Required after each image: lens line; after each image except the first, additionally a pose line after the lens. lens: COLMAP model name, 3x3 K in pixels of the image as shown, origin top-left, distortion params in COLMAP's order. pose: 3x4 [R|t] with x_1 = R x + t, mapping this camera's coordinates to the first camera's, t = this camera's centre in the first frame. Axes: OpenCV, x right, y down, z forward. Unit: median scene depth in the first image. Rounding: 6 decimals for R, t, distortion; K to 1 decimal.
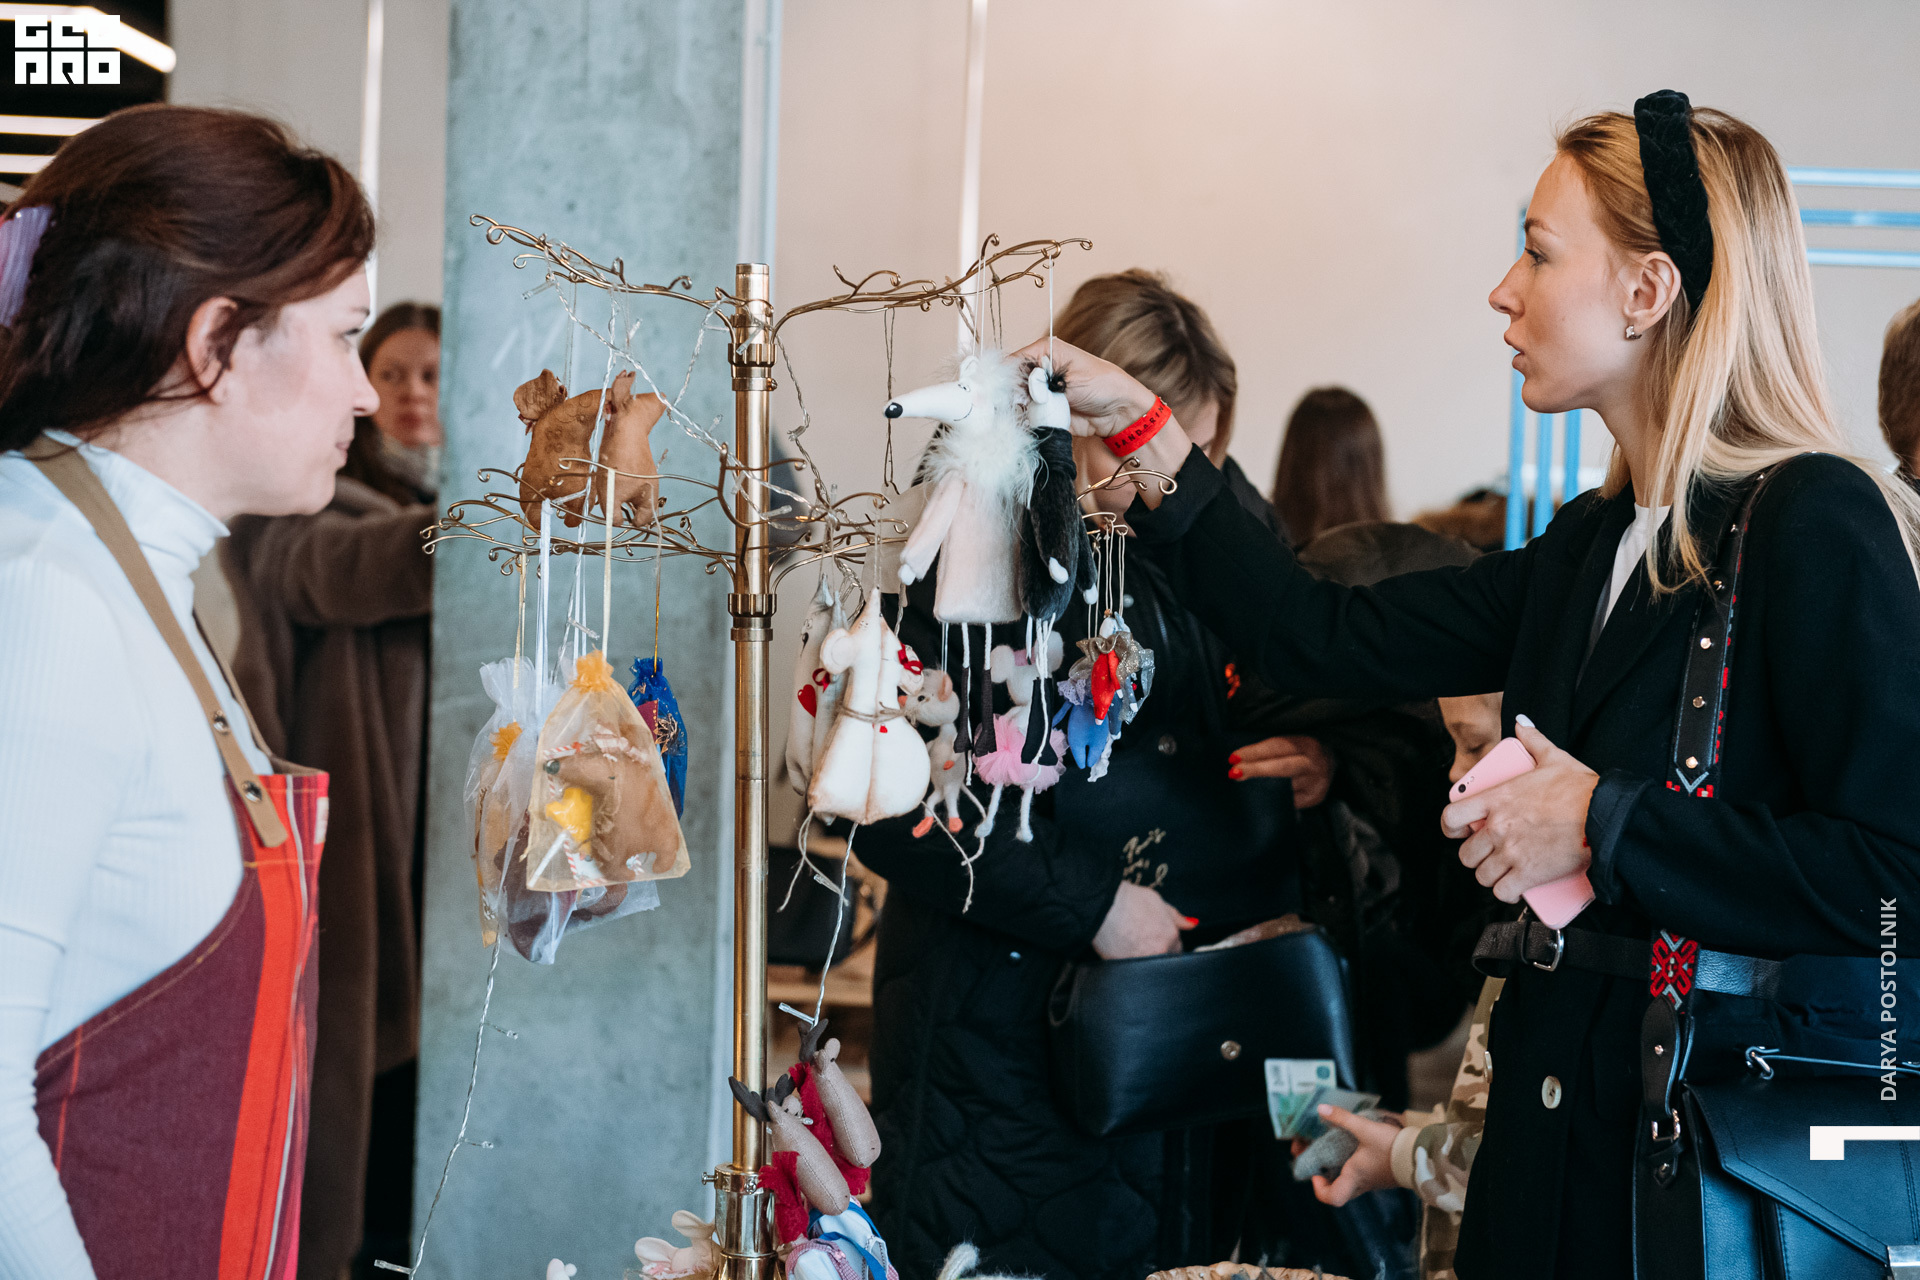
lens RADIAL K [[3888.1, 0, 960.0], [0, 3888.1, 640.0], [0, 0, 1]] dist [0.001753, 10.448023]
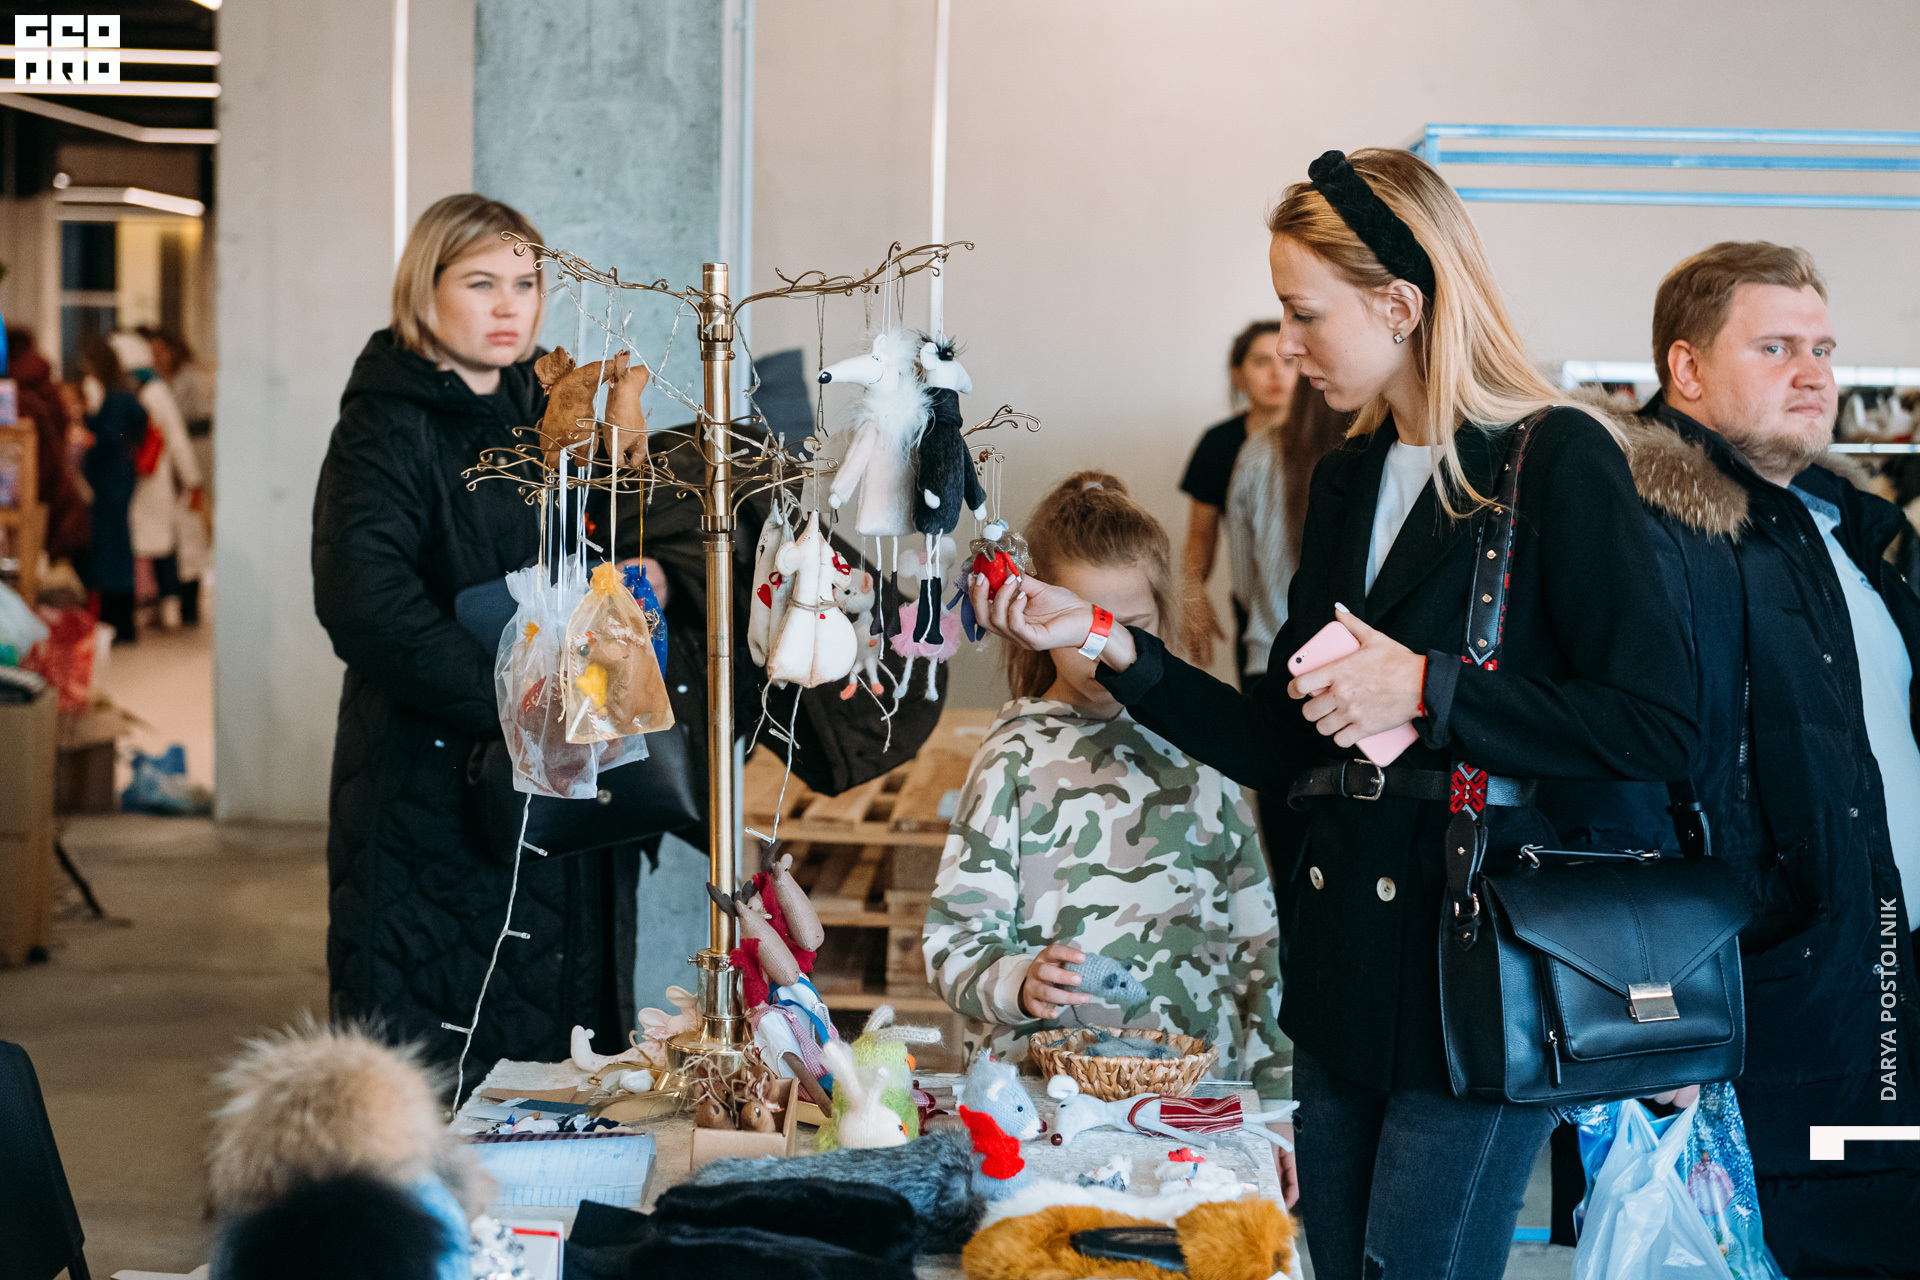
lens RADIAL K [[3873.3, 0, 959.8], [0, 3873.3, 551.7], [0, 0, 1]] dist [0.570248, -0.061580]
pose [[0.999864, -0.015369, -0.005911, 0.034400], [0.015438, 0.999810, 0.011877, -0.013629], [0.005728, -0.011967, 0.999912, -0.302640]]
